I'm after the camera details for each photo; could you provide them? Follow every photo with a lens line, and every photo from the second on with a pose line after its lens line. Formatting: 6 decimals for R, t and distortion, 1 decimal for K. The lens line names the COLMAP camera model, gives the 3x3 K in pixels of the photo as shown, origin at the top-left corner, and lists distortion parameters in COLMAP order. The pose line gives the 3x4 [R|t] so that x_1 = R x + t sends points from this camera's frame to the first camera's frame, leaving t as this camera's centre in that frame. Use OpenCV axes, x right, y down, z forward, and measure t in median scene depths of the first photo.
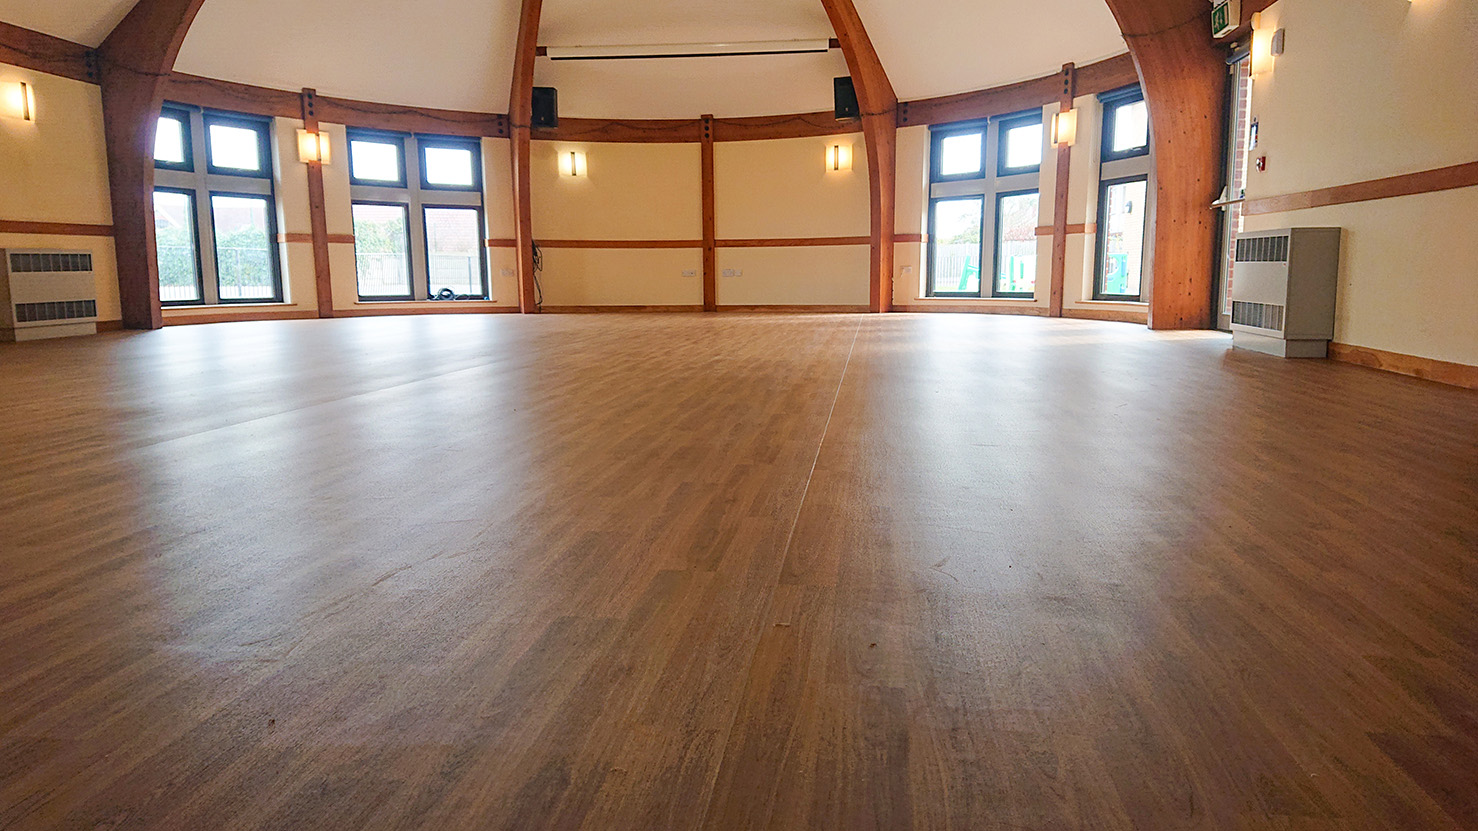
lens RADIAL K [[1027.2, 0, 739.0], [0, 1027.2, 415.5], [0, 0, 1]] dist [0.188144, -0.231029]
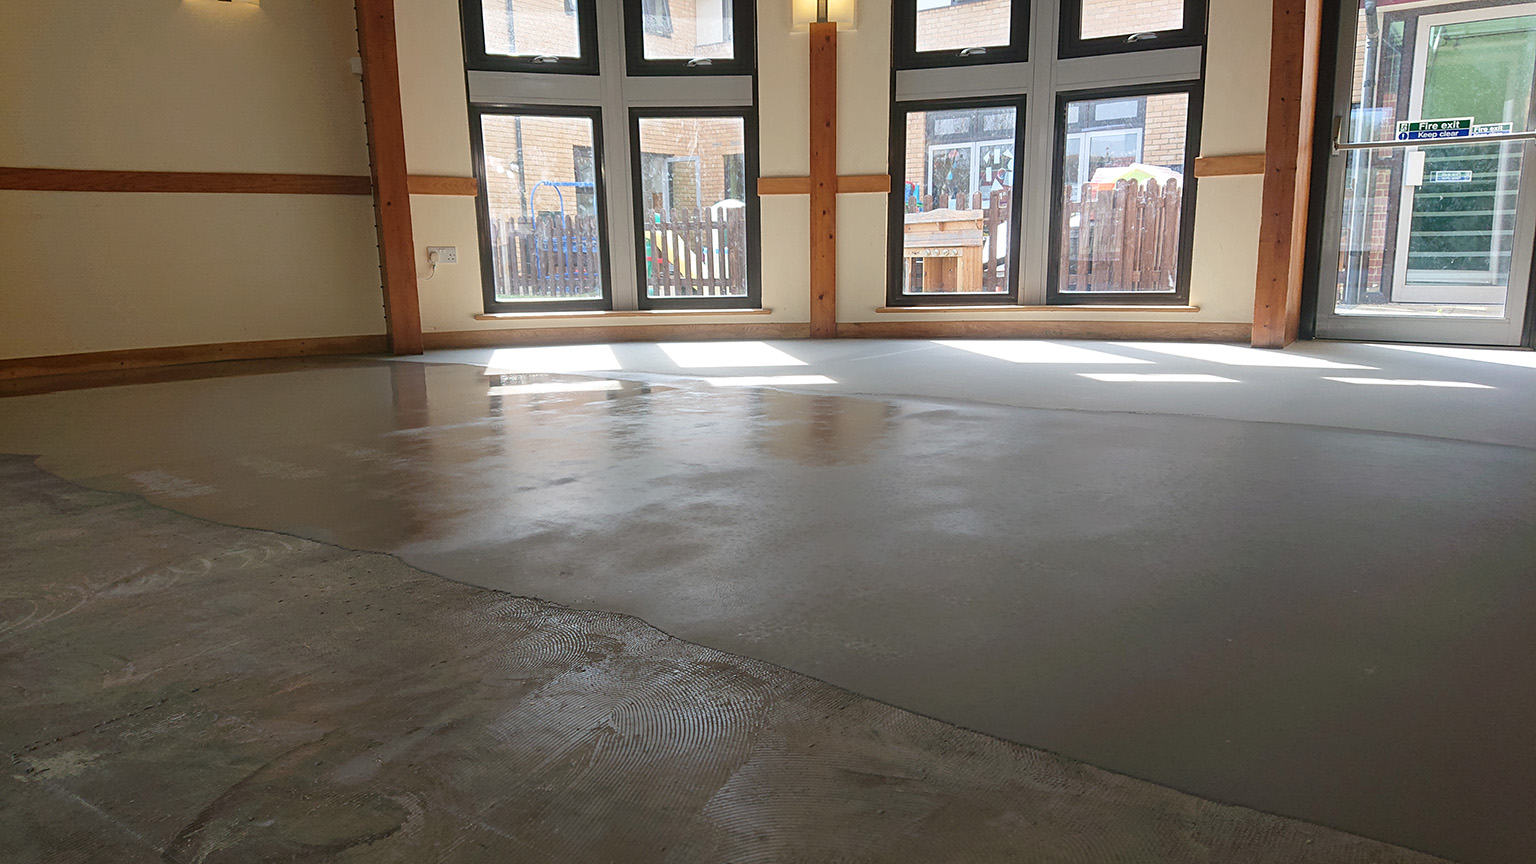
lens RADIAL K [[1067.5, 0, 768.0], [0, 1067.5, 432.0], [0, 0, 1]] dist [0.188144, -0.231029]
pose [[0.458814, -0.157408, 0.874478, -0.240244], [0.137720, 0.984887, 0.105025, -0.111501], [-0.877794, 0.072246, 0.473559, 0.765464]]
